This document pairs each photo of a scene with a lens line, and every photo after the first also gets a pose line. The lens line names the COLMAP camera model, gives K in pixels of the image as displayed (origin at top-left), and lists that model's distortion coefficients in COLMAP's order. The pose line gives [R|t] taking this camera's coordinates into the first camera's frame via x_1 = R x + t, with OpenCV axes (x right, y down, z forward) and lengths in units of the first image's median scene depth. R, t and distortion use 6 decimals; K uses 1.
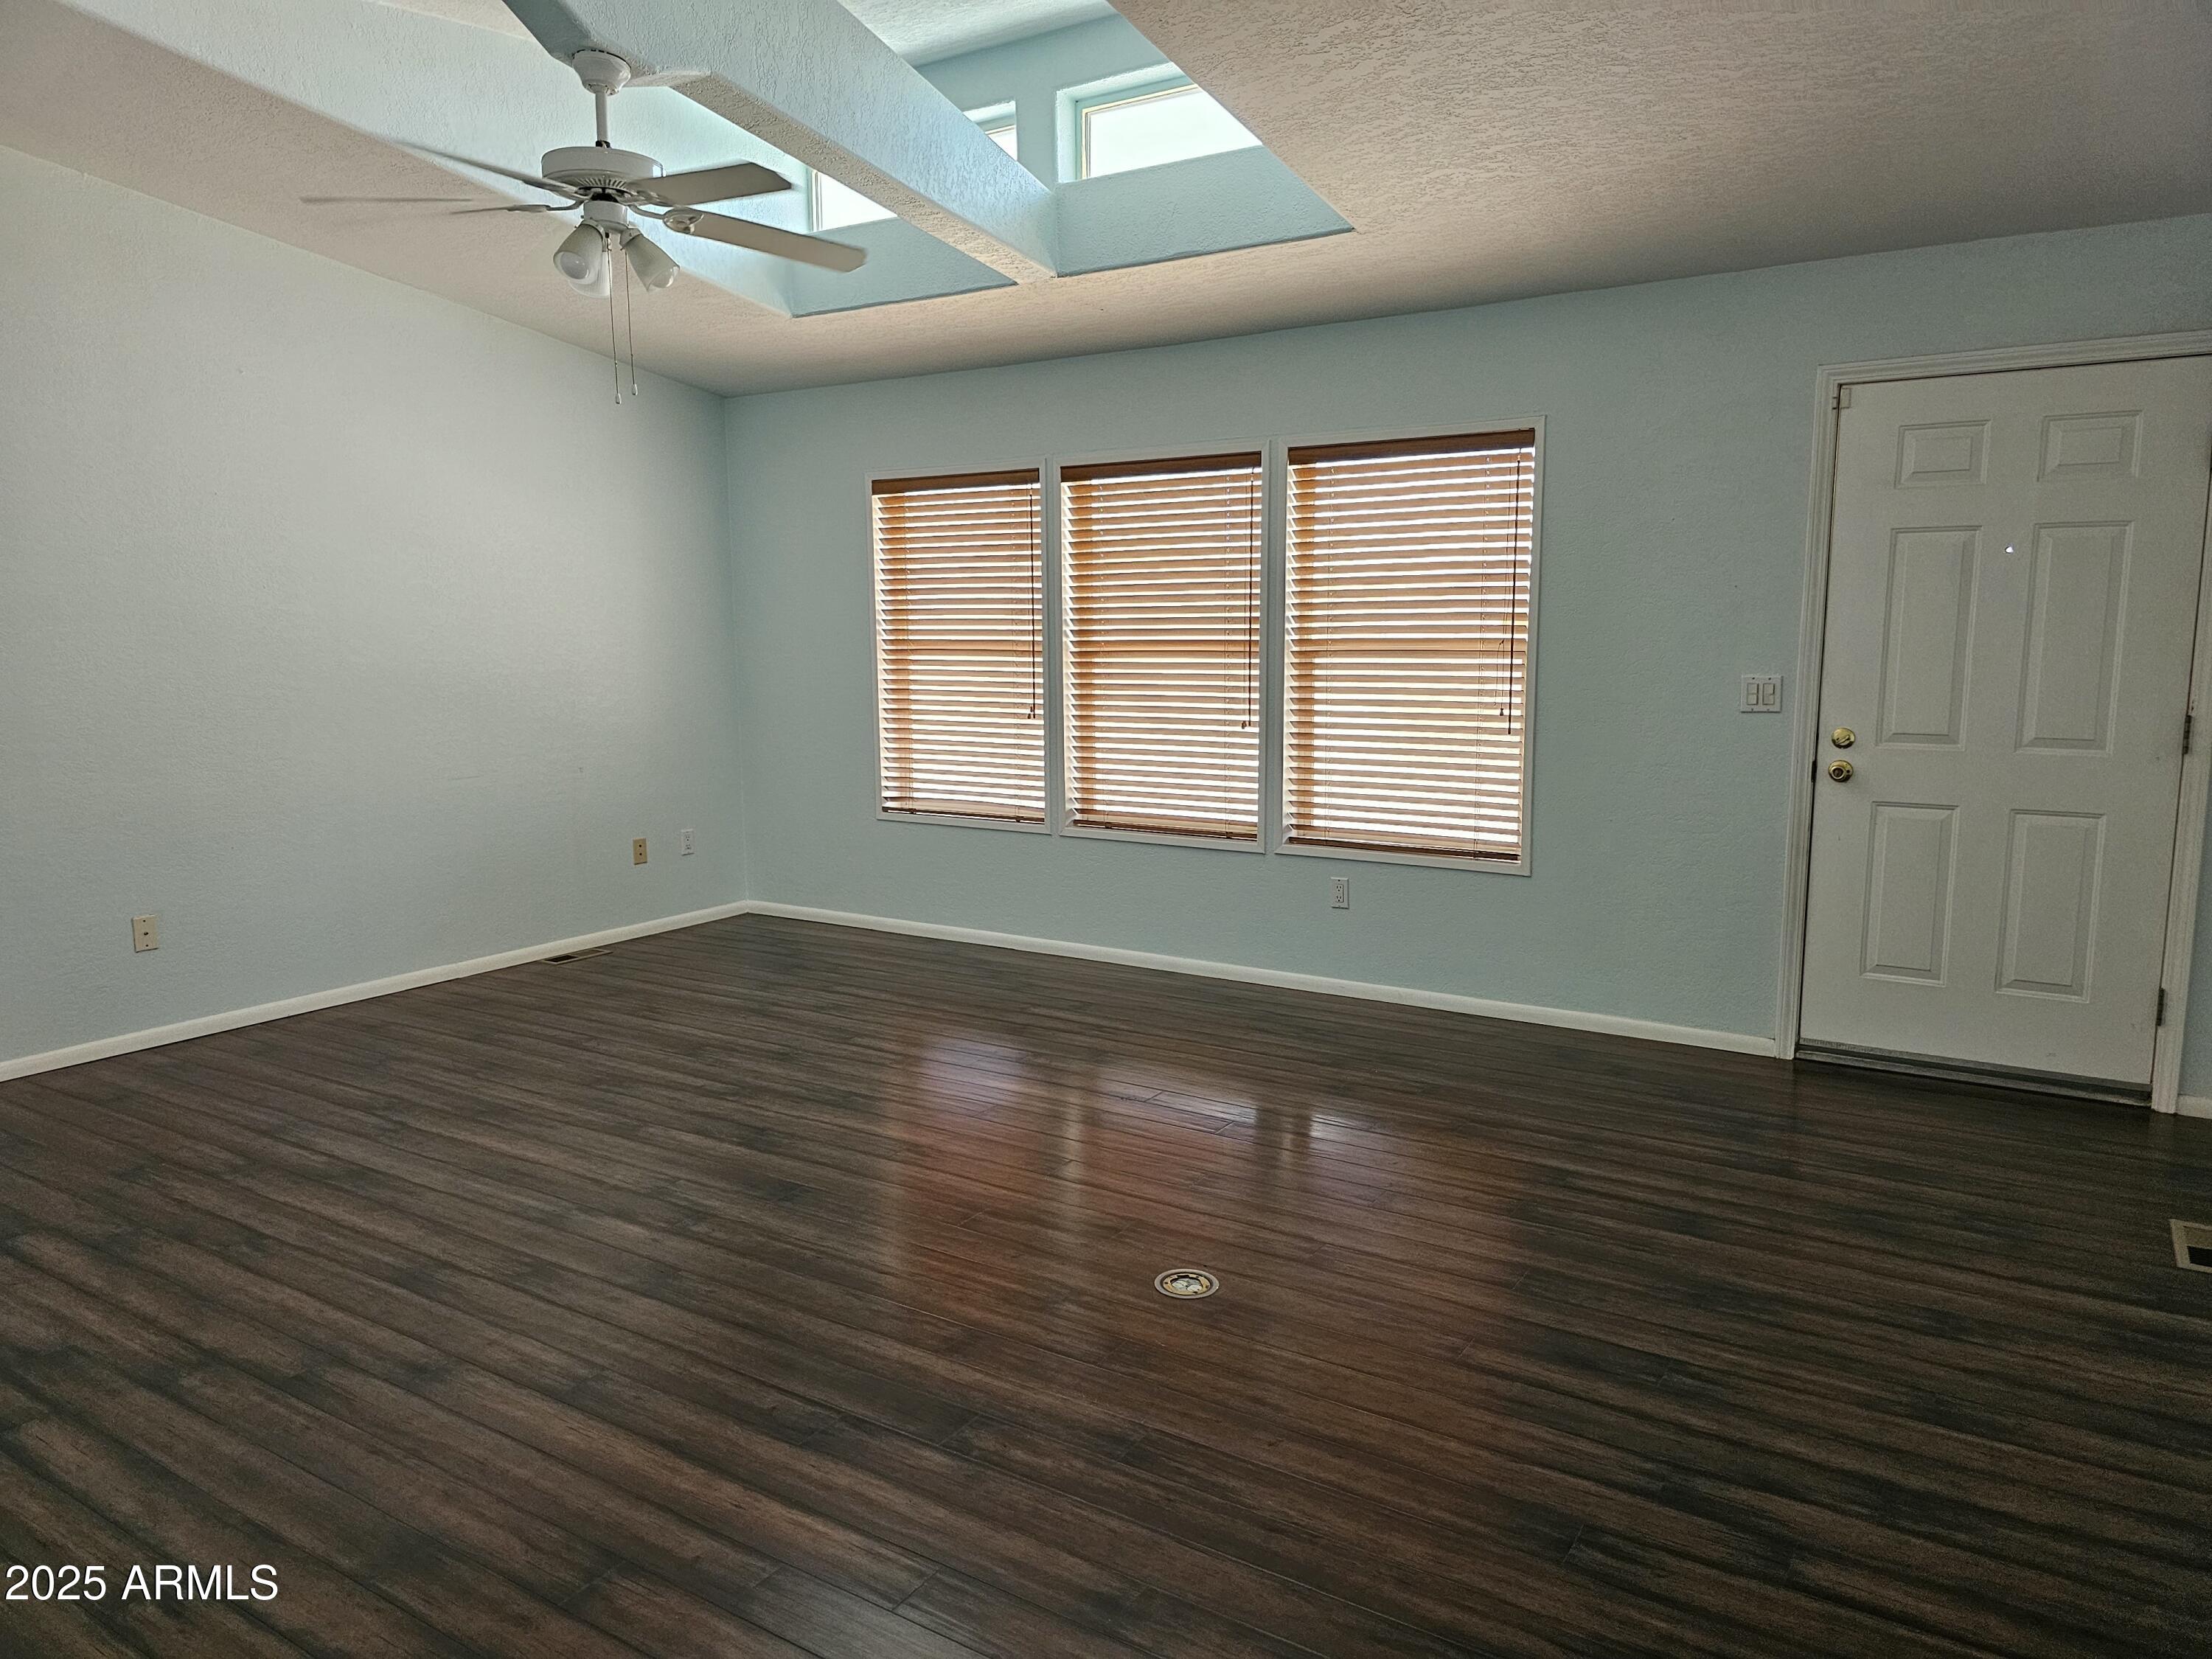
lens RADIAL K [[1511.7, 0, 1116.0], [0, 1511.7, 837.1], [0, 0, 1]] dist [0.050316, -0.046825]
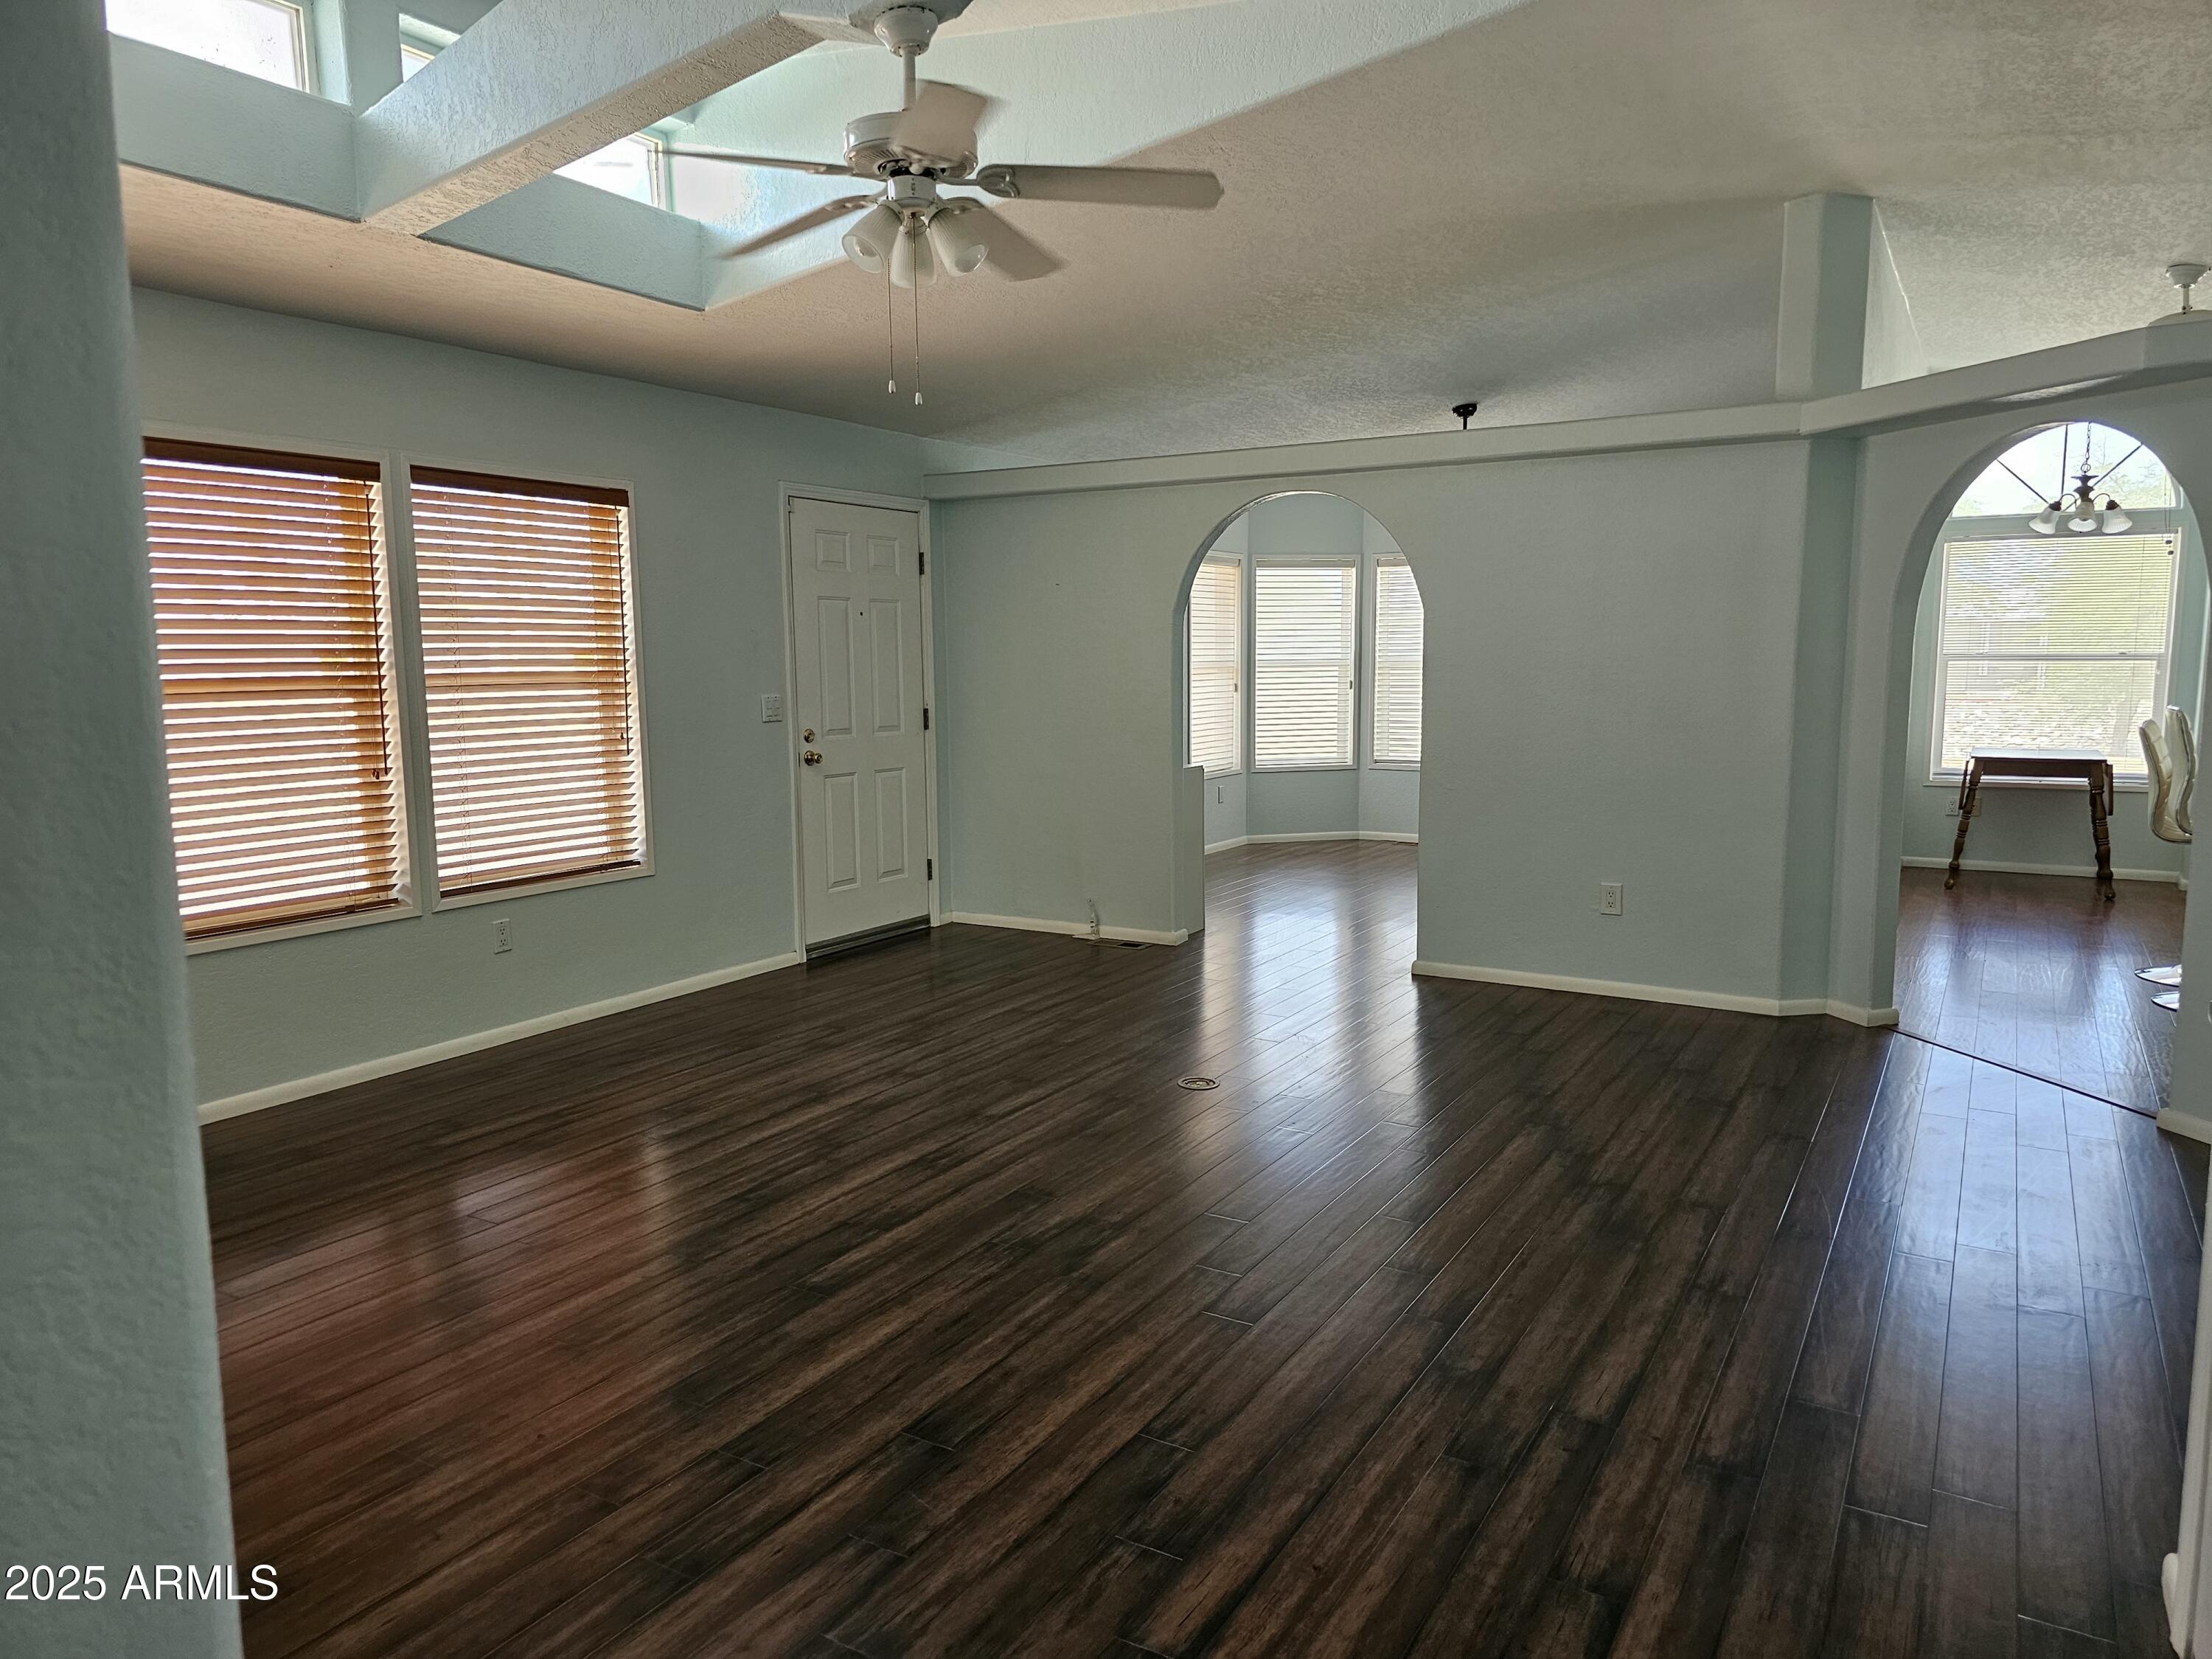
lens RADIAL K [[1511.7, 0, 1109.6], [0, 1511.7, 831.5], [0, 0, 1]] dist [0.050316, -0.046825]
pose [[-0.048582, -0.112927, 0.992415, -1.064698], [0.153207, 0.980988, 0.119126, -0.109718], [-0.986999, 0.157832, -0.030357, 0.820154]]
